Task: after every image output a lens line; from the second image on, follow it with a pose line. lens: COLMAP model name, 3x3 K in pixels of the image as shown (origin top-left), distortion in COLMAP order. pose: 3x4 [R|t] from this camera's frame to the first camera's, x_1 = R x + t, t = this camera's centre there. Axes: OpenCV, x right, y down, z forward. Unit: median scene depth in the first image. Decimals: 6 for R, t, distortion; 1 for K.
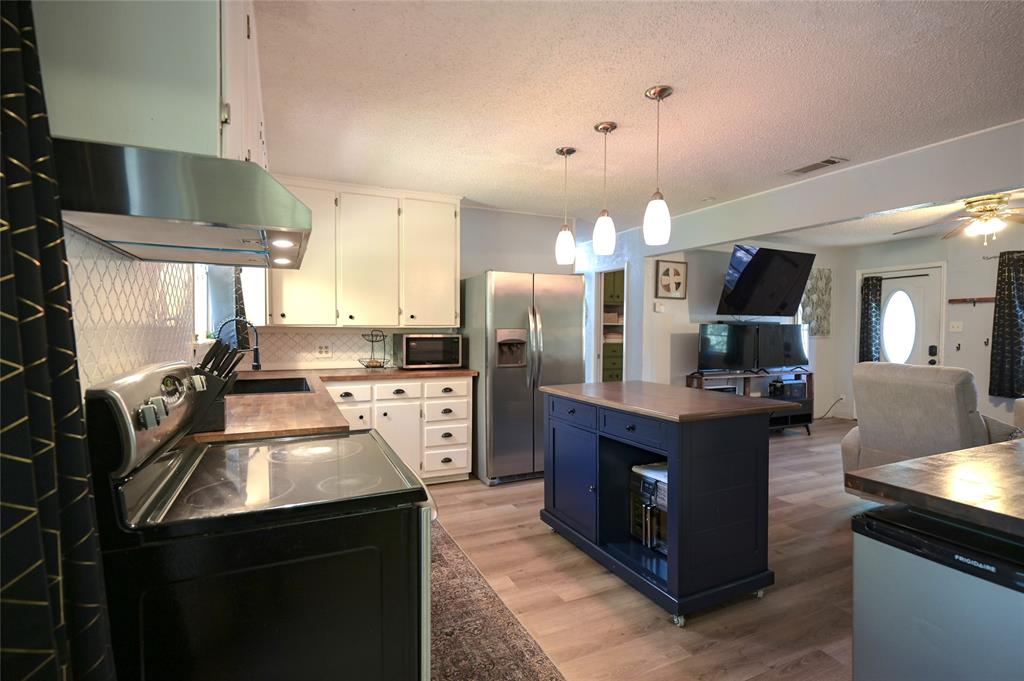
lens RADIAL K [[493.1, 0, 510.0], [0, 493.1, 343.9], [0, 0, 1]] dist [-0.004892, 0.000494]
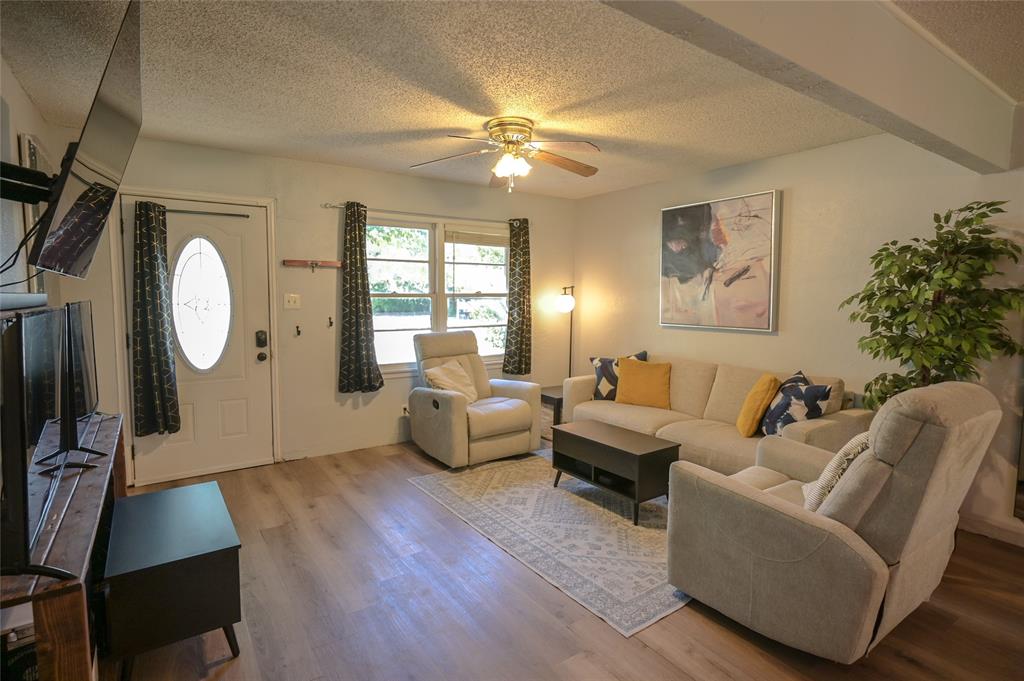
lens RADIAL K [[515.5, 0, 510.7], [0, 515.5, 336.9], [0, 0, 1]] dist [-0.004123, 0.000875]
pose [[-0.171789, -0.086265, 0.981349, 0.158765], [0.024918, 0.995459, 0.091867, -0.043869], [-0.984819, 0.040235, -0.168860, 0.830184]]
